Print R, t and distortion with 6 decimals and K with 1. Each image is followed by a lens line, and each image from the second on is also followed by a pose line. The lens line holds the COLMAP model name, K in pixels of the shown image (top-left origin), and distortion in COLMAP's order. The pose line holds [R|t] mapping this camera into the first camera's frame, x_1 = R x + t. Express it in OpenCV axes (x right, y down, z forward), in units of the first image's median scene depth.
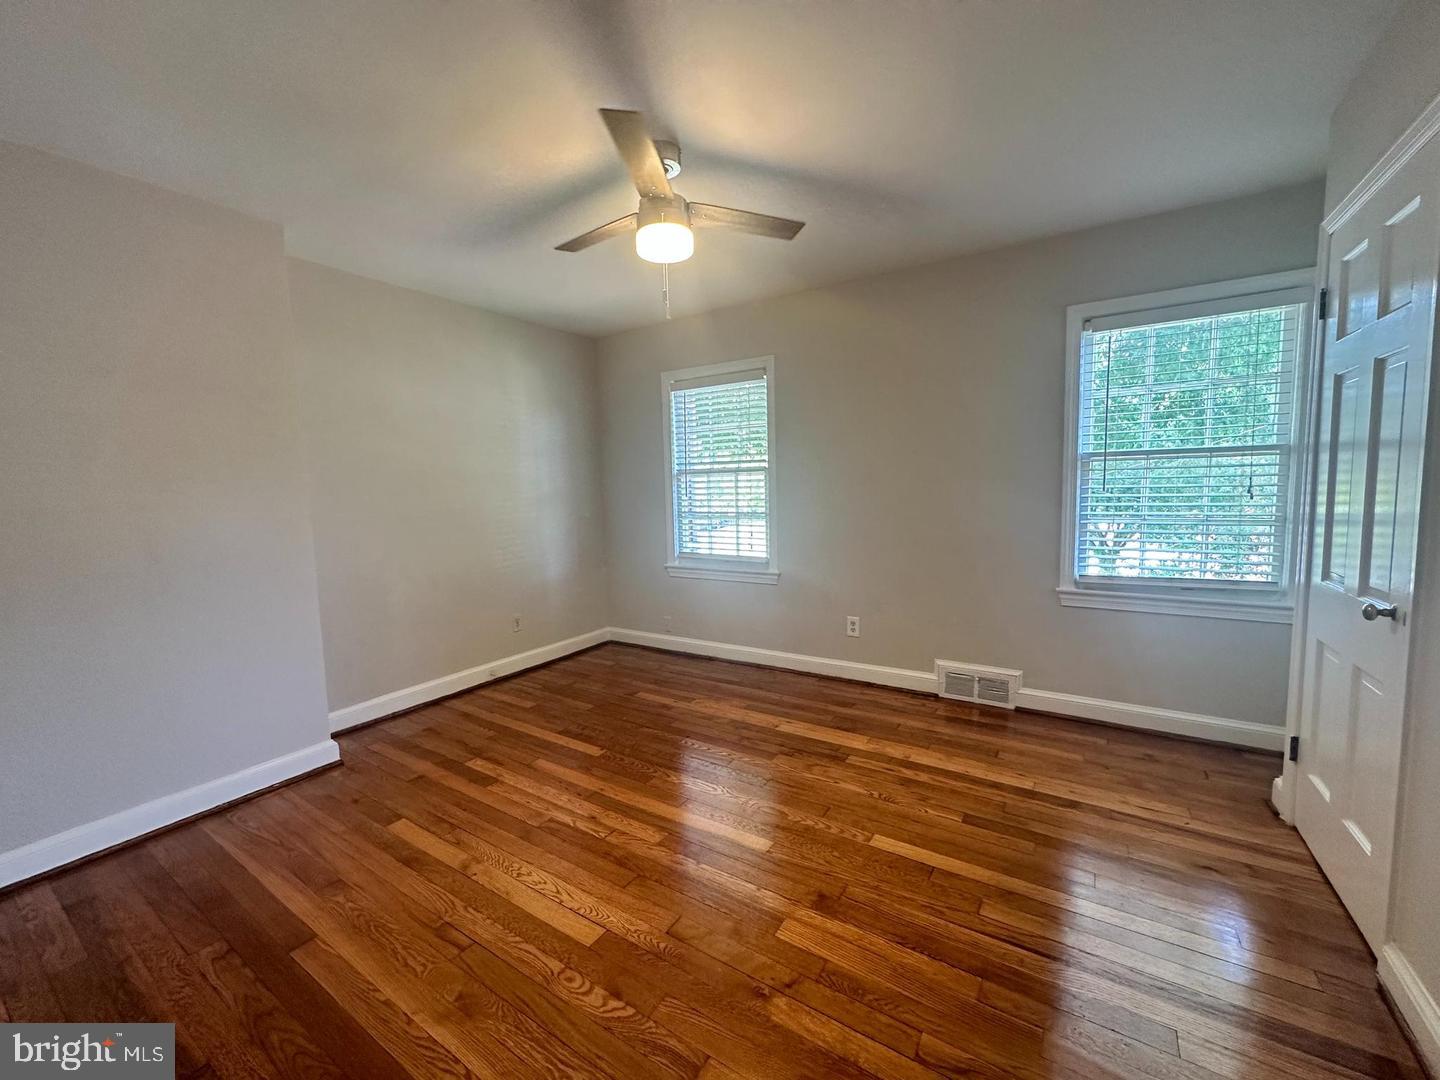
lens RADIAL K [[574.0, 0, 720.0], [0, 574.0, 540.0], [0, 0, 1]] dist [-0.001829, 0.000386]
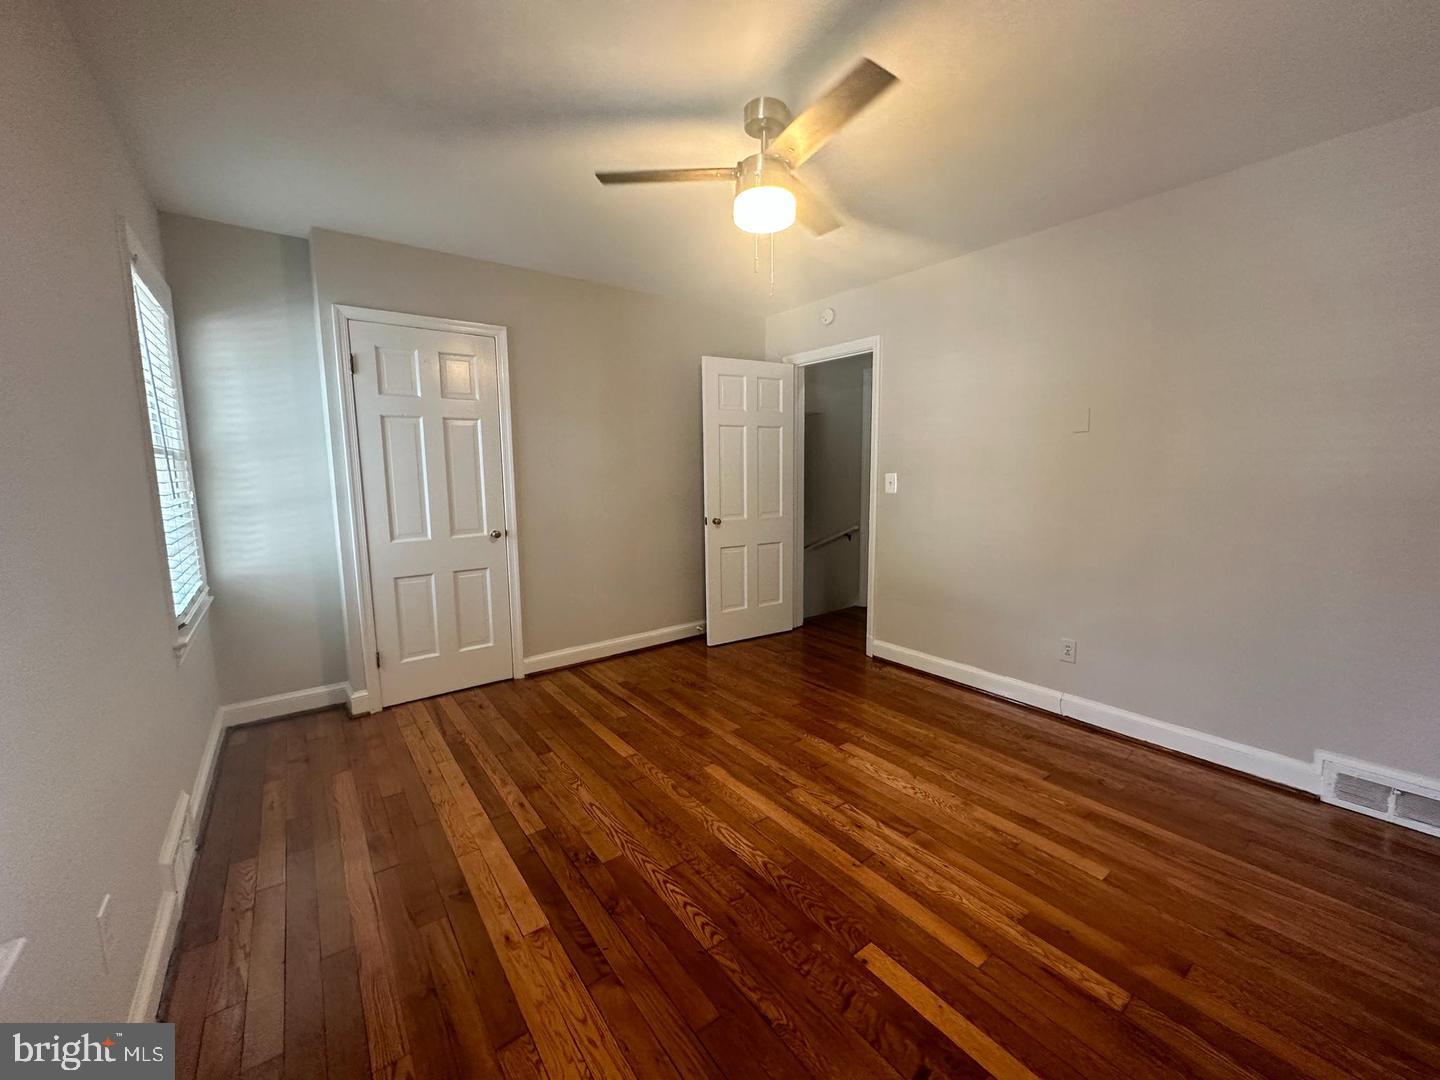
lens RADIAL K [[574.0, 0, 720.0], [0, 574.0, 540.0], [0, 0, 1]] dist [-0.001829, 0.000386]
pose [[-0.936627, -0.010797, 0.350163, -0.325851], [0.066438, 0.975912, 0.207804, -0.175961], [-0.343971, 0.217899, -0.913348, 1.800939]]
